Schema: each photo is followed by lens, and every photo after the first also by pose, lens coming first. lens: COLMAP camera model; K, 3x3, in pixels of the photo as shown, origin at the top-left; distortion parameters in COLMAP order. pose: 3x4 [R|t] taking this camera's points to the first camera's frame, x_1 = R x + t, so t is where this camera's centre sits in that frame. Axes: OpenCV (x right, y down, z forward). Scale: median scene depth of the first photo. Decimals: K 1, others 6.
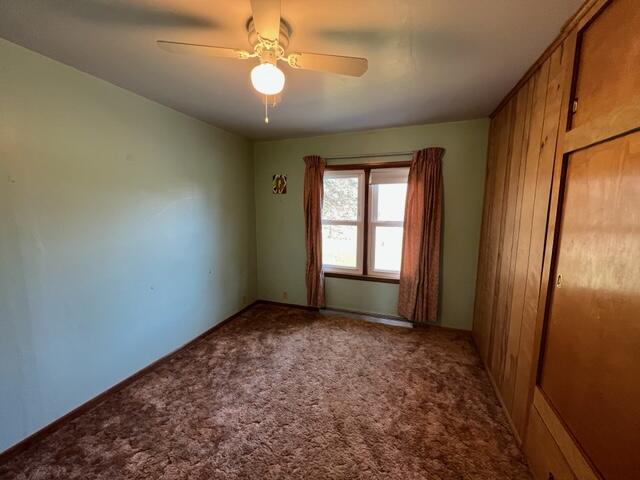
lens RADIAL K [[255.2, 0, 319.5], [0, 255.2, 239.6], [0, 0, 1]] dist [-0.000988, -0.000130]
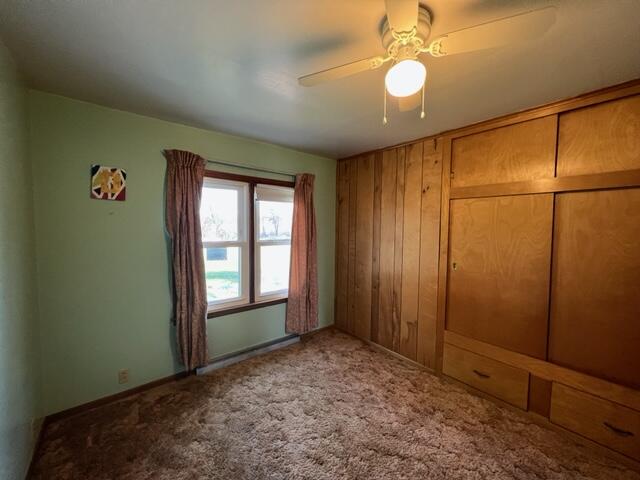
lens RADIAL K [[255.2, 0, 319.0], [0, 255.2, 239.1], [0, 0, 1]] dist [-0.000988, -0.000130]
pose [[0.504414, -0.040576, 0.862508, -0.487926], [0.100879, 0.994824, -0.012195, -0.047573], [-0.857549, 0.093160, 0.505896, 0.378332]]
